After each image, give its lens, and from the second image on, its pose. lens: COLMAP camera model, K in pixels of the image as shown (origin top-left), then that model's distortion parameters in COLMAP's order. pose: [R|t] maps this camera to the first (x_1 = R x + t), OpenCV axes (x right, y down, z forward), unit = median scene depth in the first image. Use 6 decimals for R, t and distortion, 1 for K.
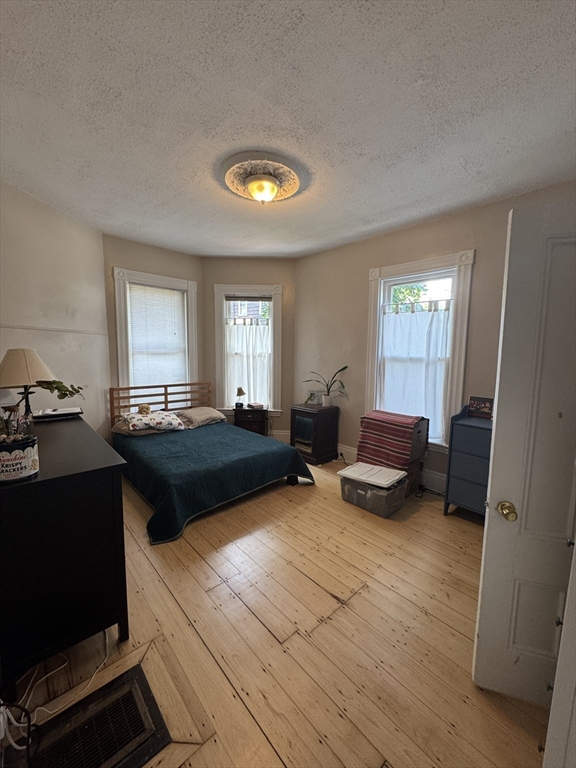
lens RADIAL K [[306.9, 0, 289.7], [0, 306.9, 381.9], [0, 0, 1]] dist [-0.008543, 0.000401]
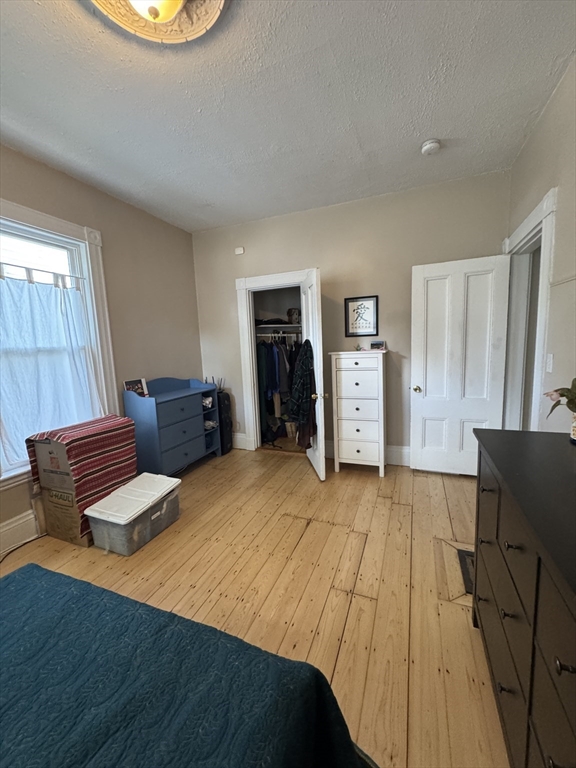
lens RADIAL K [[306.9, 0, 287.5], [0, 306.9, 384.0], [0, 0, 1]] dist [-0.008543, 0.000401]
pose [[-0.425633, -0.113266, 0.897779, -0.418345], [0.129713, 0.974252, 0.184410, -0.048319], [-0.895551, 0.194945, -0.399982, 0.695675]]
